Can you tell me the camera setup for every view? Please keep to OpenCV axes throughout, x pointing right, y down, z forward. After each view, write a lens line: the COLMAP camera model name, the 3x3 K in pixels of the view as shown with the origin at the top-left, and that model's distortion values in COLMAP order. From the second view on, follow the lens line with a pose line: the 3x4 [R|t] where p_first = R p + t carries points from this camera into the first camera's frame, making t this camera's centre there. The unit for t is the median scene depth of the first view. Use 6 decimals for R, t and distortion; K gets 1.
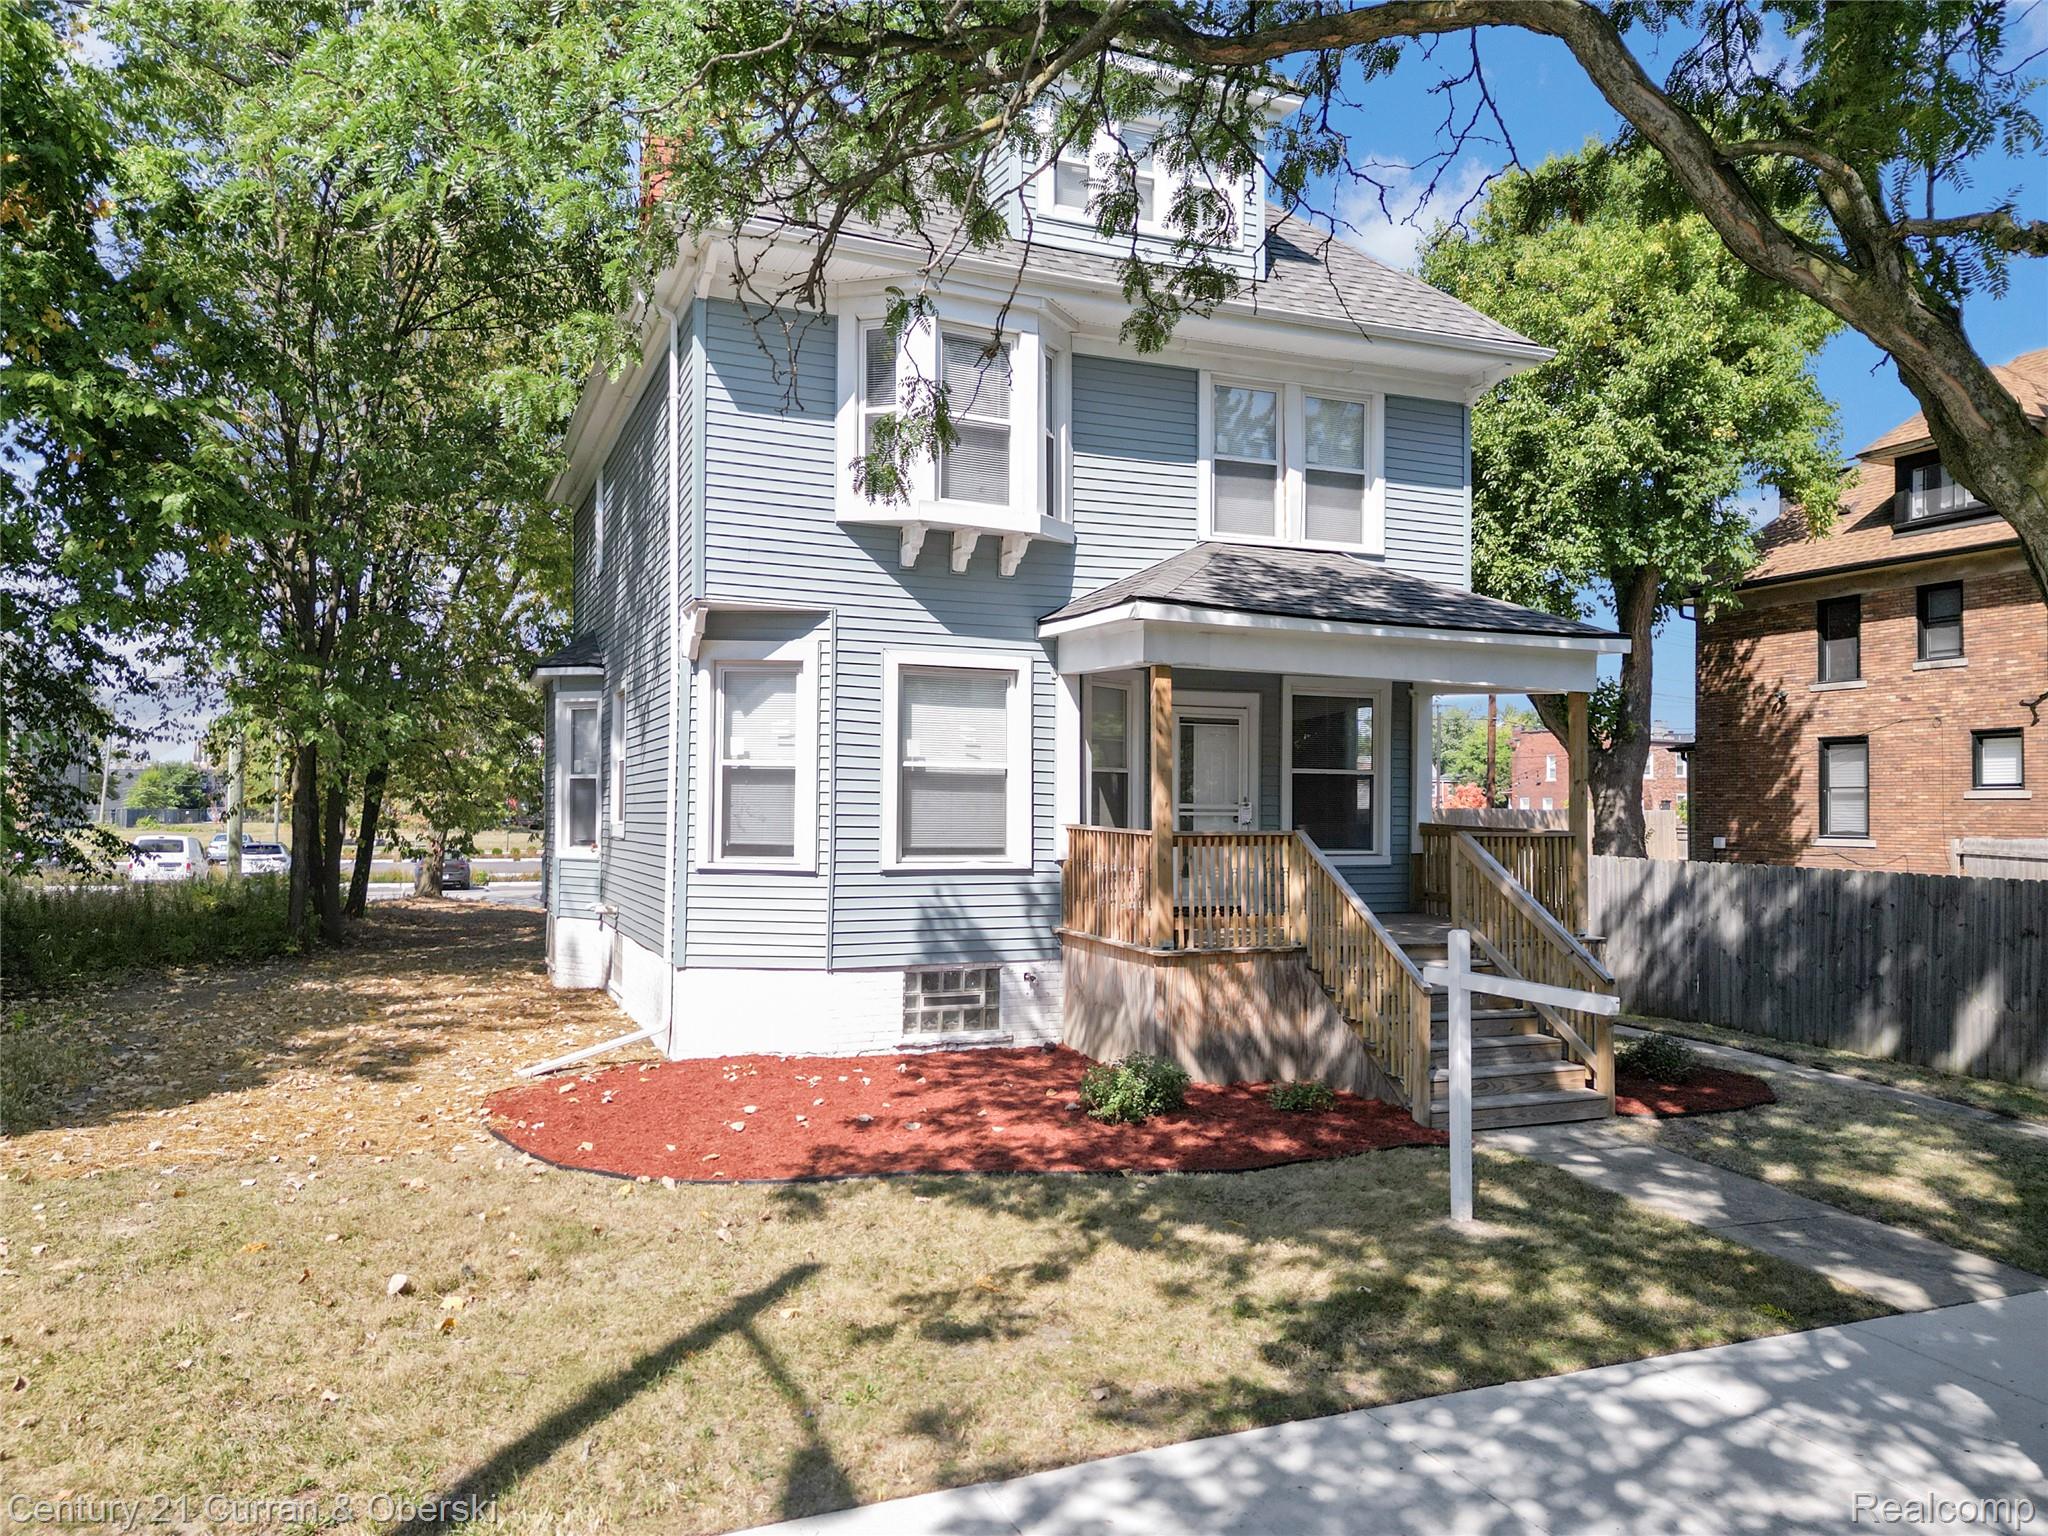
lens RADIAL K [[1417.1, 0, 993.5], [0, 1417.1, 720.0], [0, 0, 1]] dist [0.044633, -0.042903]
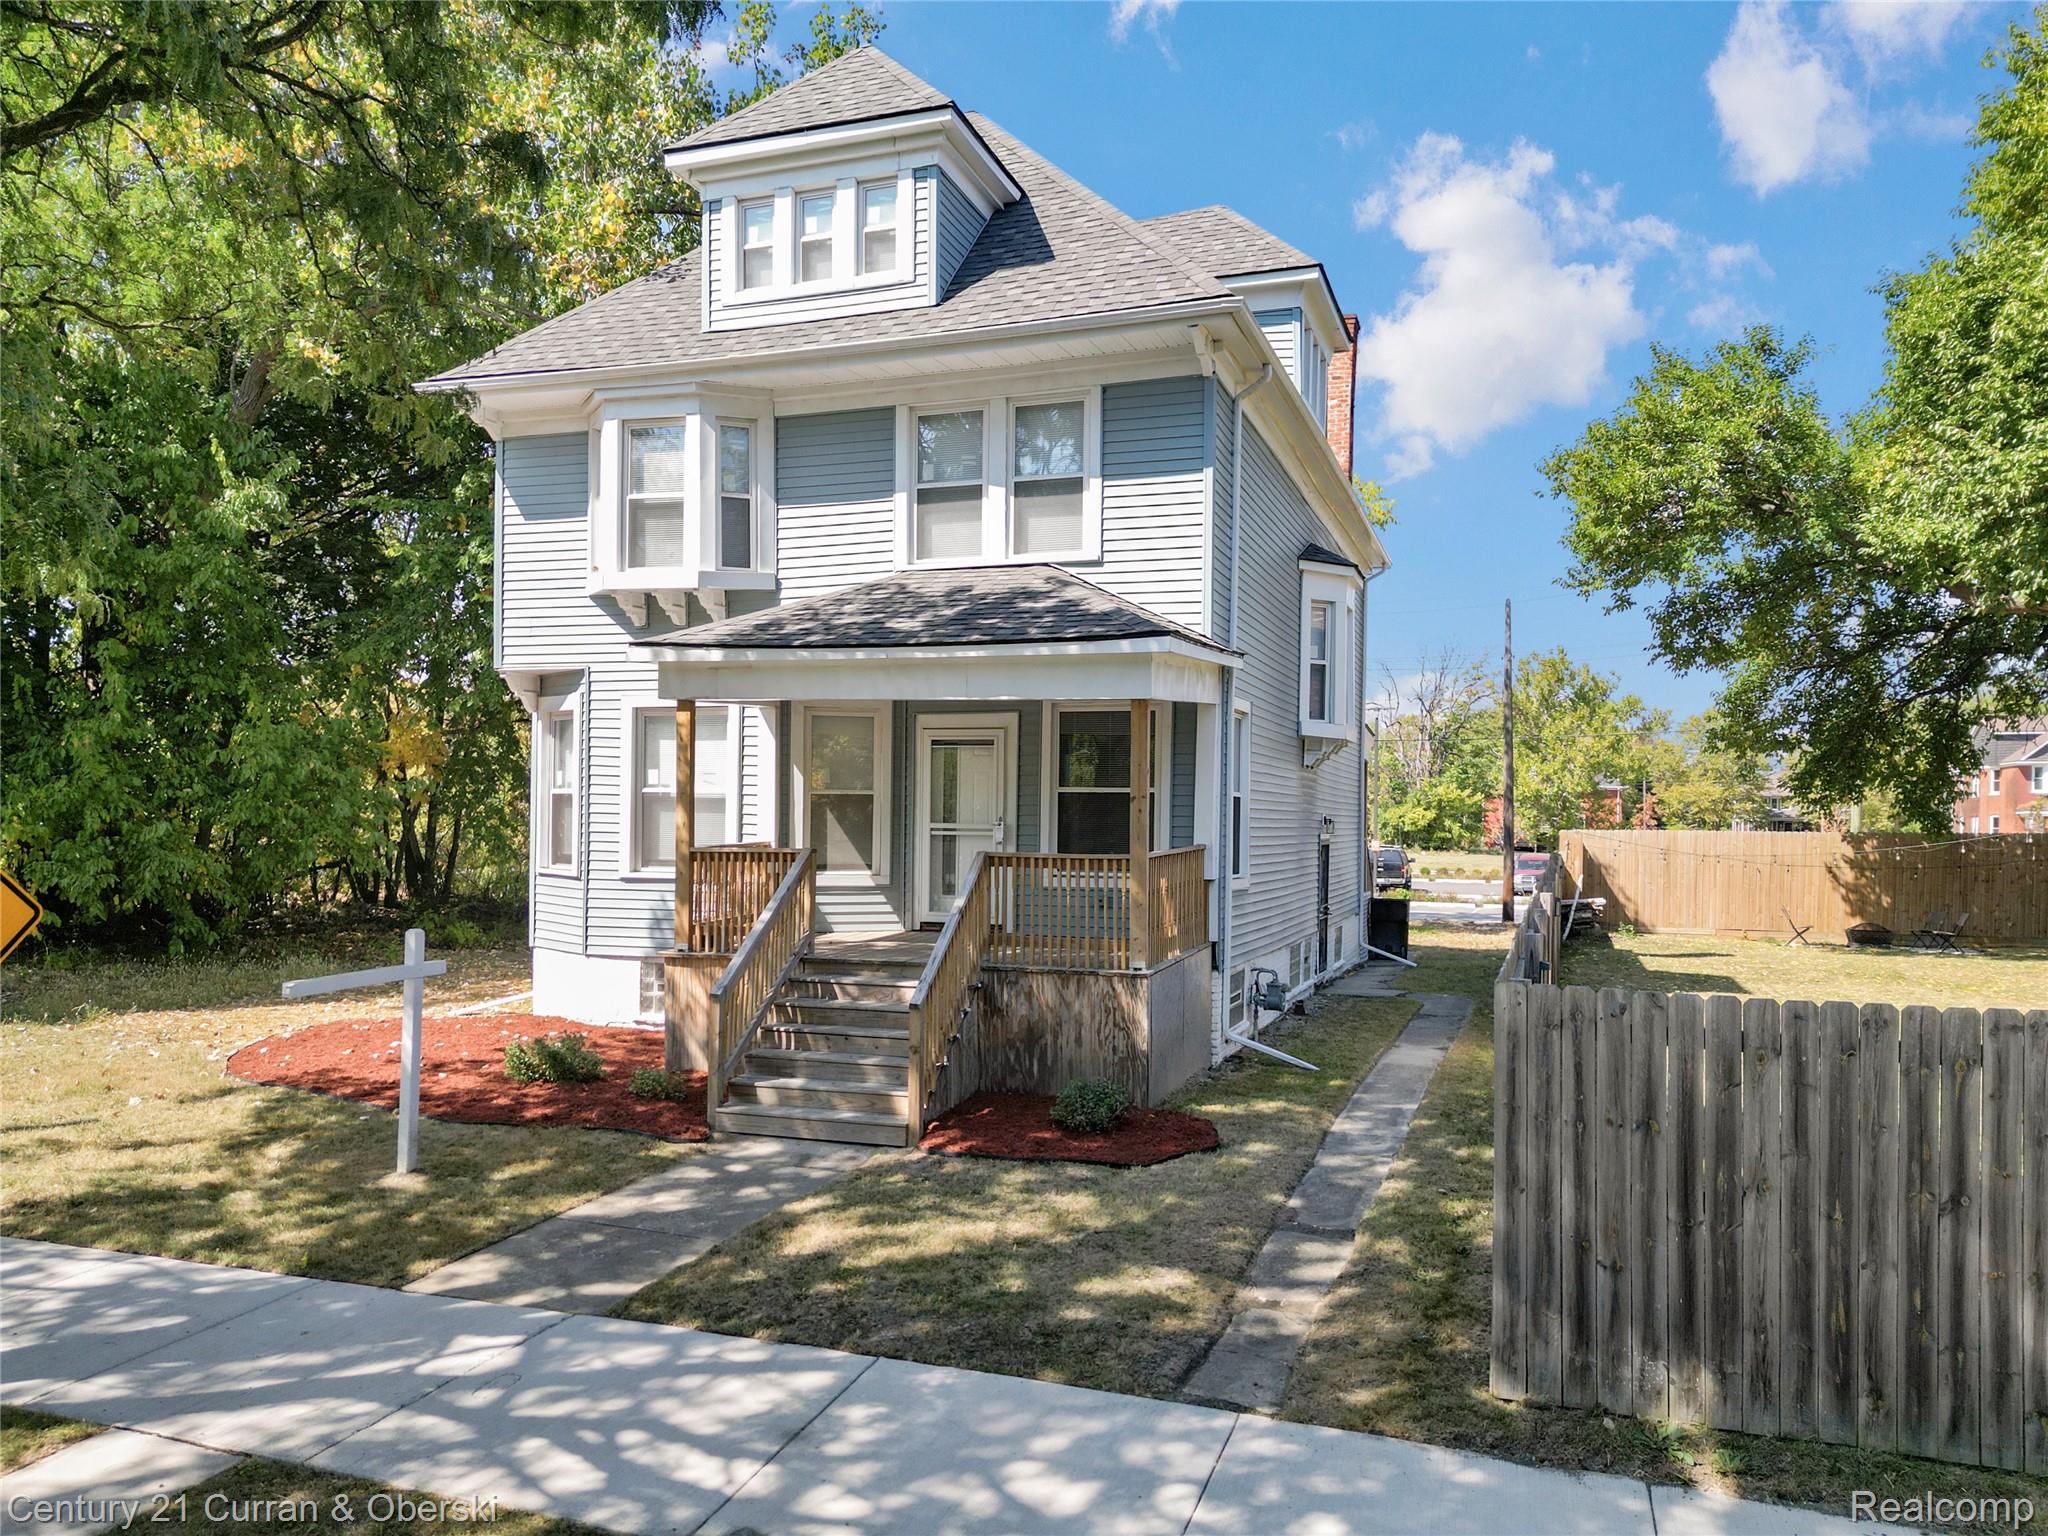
lens RADIAL K [[1451.7, 0, 1024.0], [0, 1451.7, 768.0], [0, 0, 1]] dist [0.065562, -0.051953]
pose [[0.756348, -0.023325, -0.653753, 1.005708], [0.035963, 0.999335, 0.005953, 0.016734], [0.653180, -0.028014, 0.756684, 0.276677]]
